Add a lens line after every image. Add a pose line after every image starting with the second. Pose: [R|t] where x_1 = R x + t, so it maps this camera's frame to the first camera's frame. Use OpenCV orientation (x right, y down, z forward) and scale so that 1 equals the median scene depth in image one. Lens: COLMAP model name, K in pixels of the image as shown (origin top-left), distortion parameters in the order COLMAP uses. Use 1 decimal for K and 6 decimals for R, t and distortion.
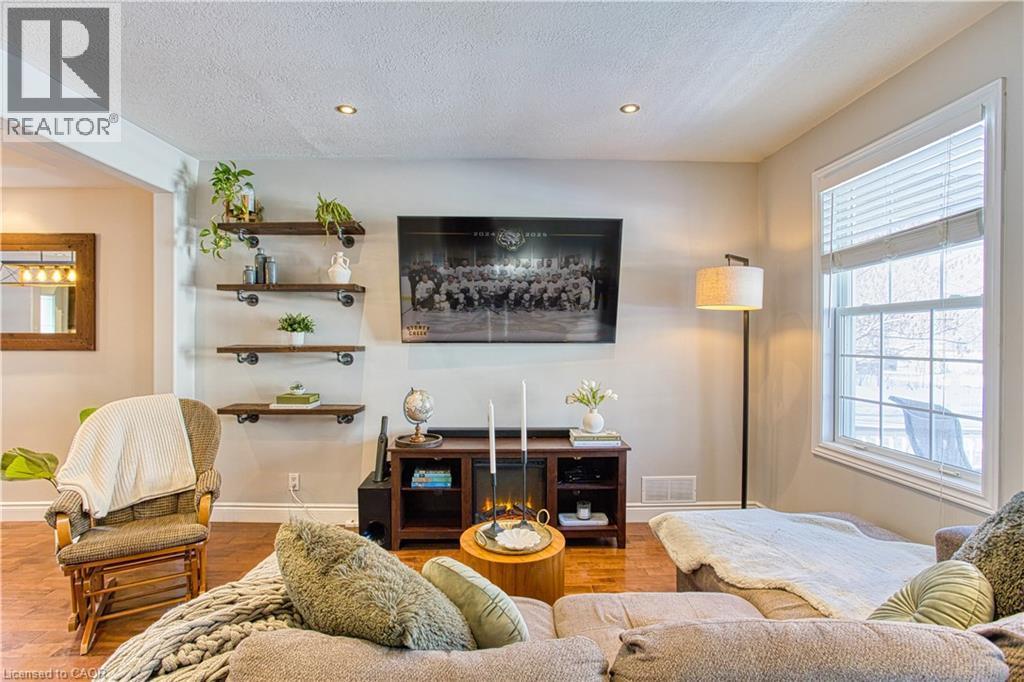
lens RADIAL K [[495.5, 0, 502.6], [0, 495.5, 342.6], [0, 0, 1]] dist [-0.073378, 0.028379]
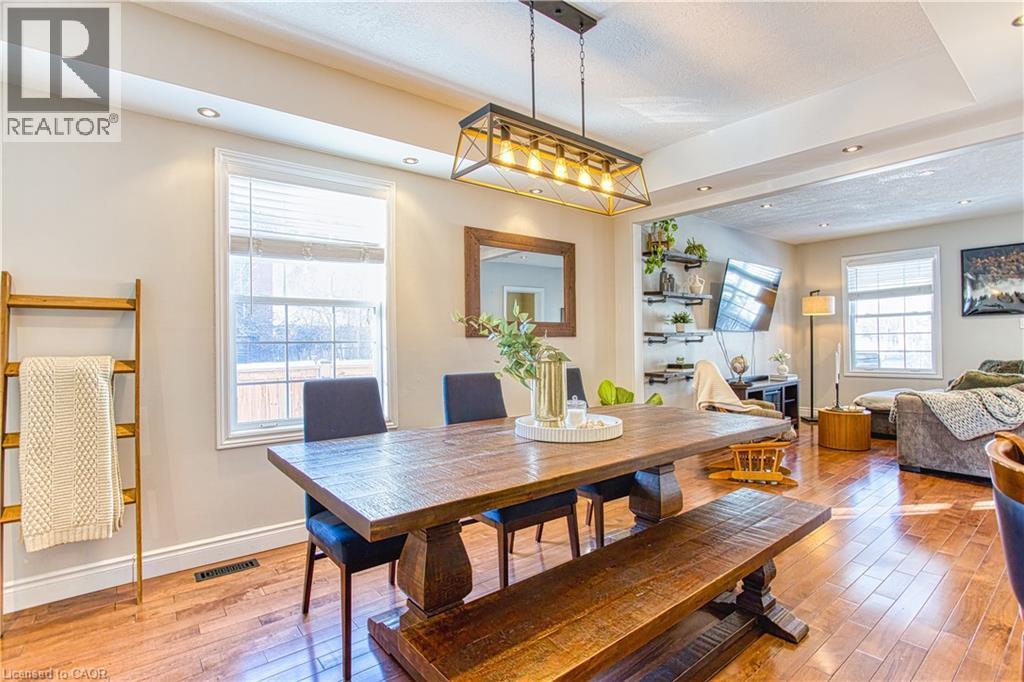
lens RADIAL K [[495.5, 0, 503.5], [0, 495.5, 343.3], [0, 0, 1]] dist [-0.062113, 0.020412]
pose [[0.809159, -0.015339, 0.587389, -2.022833], [0.020625, 0.999785, -0.002304, 0.037494], [-0.587228, 0.013979, 0.809301, 0.056185]]
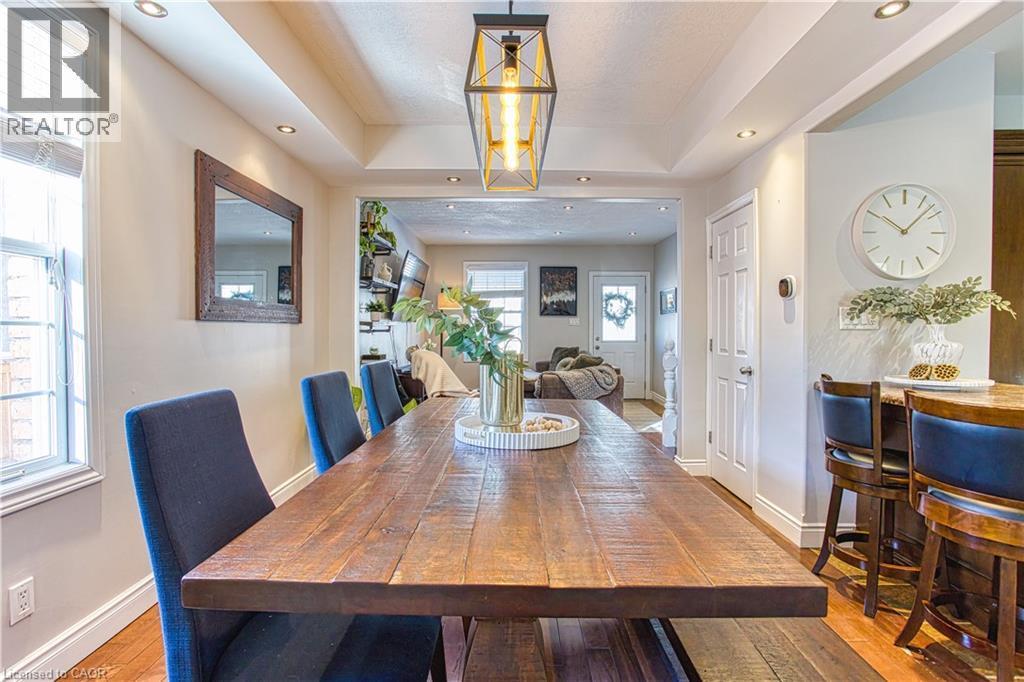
lens RADIAL K [[497.3, 0, 516.8], [0, 497.3, 339.4], [0, 0, 1]] dist [-0.029573, 0.000011]
pose [[0.037259, -0.023356, 0.999033, -2.148404], [0.004611, 0.999720, 0.023200, 0.031287], [-0.999295, 0.003742, 0.037356, 0.558548]]
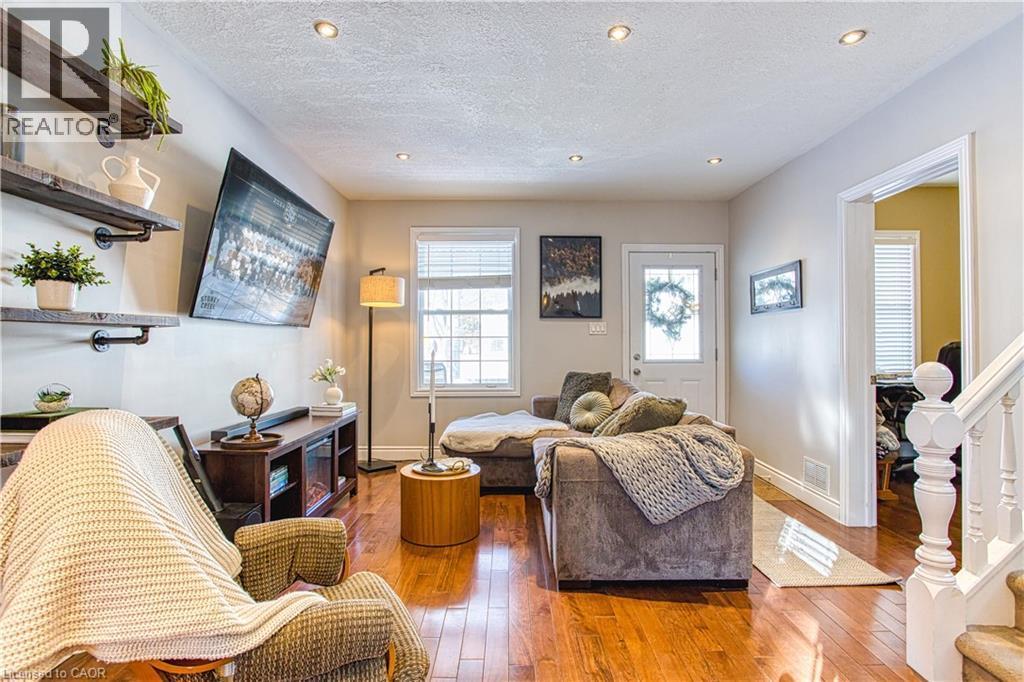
lens RADIAL K [[495.5, 0, 503.5], [0, 495.5, 343.3], [0, 0, 1]] dist [-0.062113, 0.020412]
pose [[0.047560, 0.000479, 0.998868, -0.997526], [0.007209, 0.999974, -0.000823, 0.047517], [-0.998842, 0.007240, 0.047555, 0.575314]]
